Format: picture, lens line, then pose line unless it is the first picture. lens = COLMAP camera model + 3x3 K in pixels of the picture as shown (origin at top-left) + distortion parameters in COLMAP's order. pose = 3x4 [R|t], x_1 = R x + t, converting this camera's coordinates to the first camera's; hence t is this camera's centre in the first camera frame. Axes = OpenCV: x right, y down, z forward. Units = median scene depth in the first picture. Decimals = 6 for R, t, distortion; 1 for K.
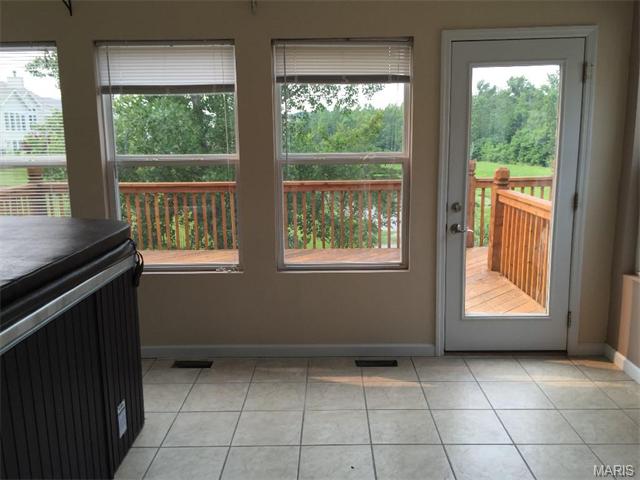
lens RADIAL K [[549.8, 0, 321.3], [0, 549.8, 231.6], [0, 0, 1]] dist [0.009397, -0.005081]
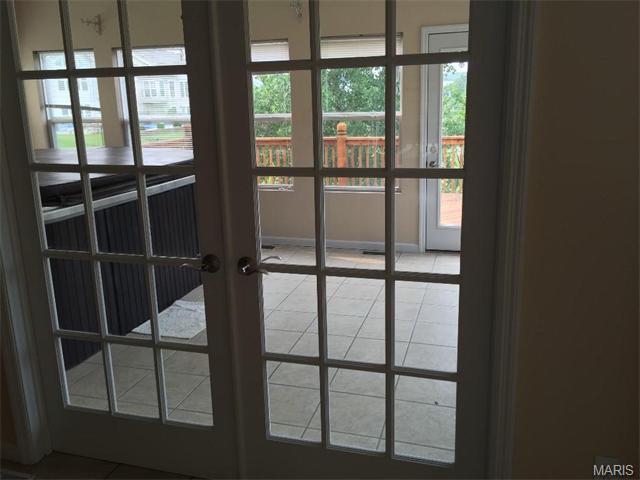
lens RADIAL K [[549.8, 0, 321.3], [0, 549.8, 231.6], [0, 0, 1]] dist [0.009397, -0.005081]
pose [[0.965779, 0.047246, -0.255029, 0.342355], [-0.030228, 0.997072, 0.070244, 0.079970], [0.257600, -0.060132, 0.964379, -0.496098]]
